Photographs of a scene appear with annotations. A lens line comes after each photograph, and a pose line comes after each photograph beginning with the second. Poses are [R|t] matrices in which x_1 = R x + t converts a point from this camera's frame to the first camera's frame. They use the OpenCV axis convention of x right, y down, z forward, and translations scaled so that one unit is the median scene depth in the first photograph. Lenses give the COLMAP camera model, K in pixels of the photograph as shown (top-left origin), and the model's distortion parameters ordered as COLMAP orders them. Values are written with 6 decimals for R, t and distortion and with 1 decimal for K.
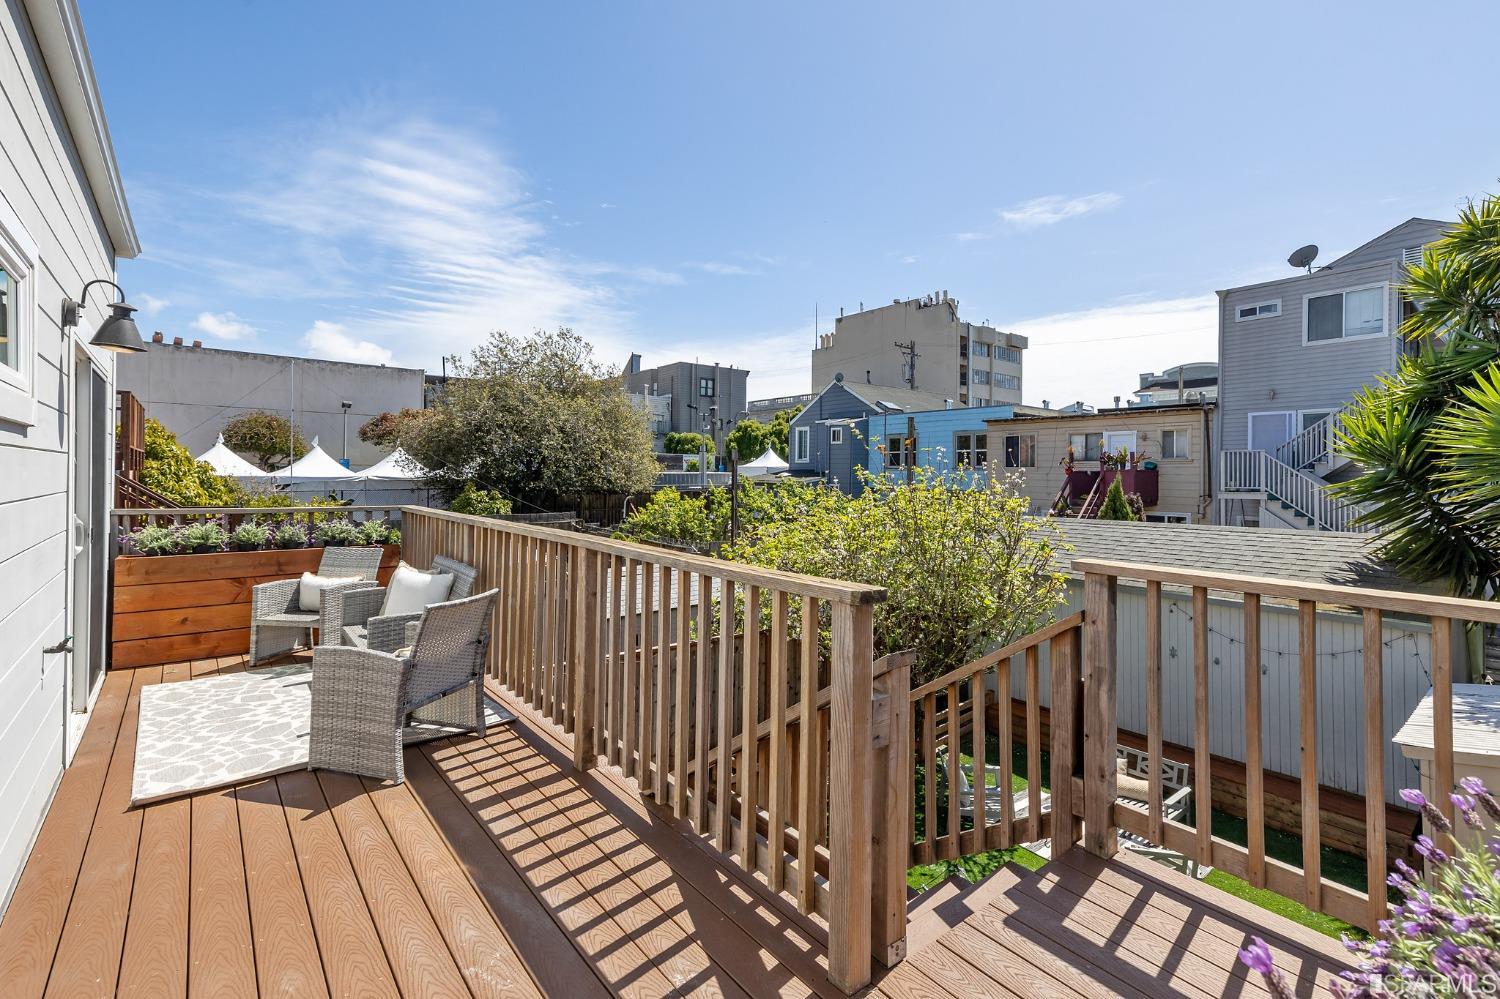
lens RADIAL K [[680.7, 0, 750.3], [0, 680.7, 469.1], [0, 0, 1]] dist [0.002340, 0.000316]
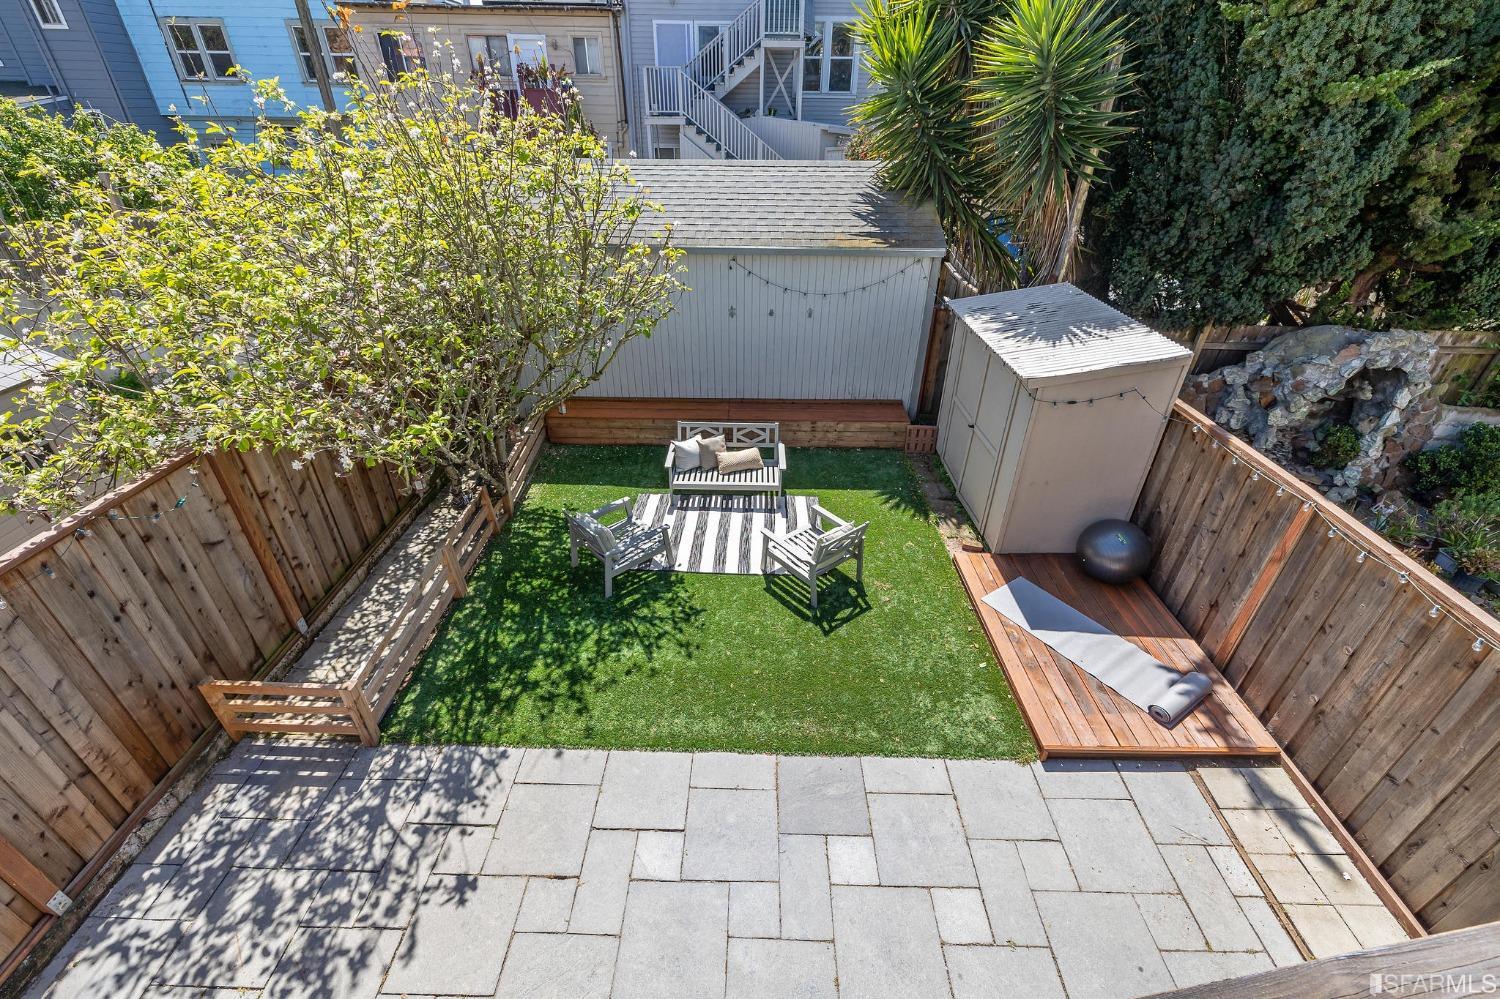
lens RADIAL K [[640.4, 0, 750.9], [0, 640.4, 484.0], [0, 0, 1]] dist [0.001272, 0.000490]
pose [[0.635383, -0.394170, 0.664017, -0.028769], [-0.013700, 0.854017, 0.520065, 0.003555], [-0.772075, -0.339538, 0.537228, 0.212694]]
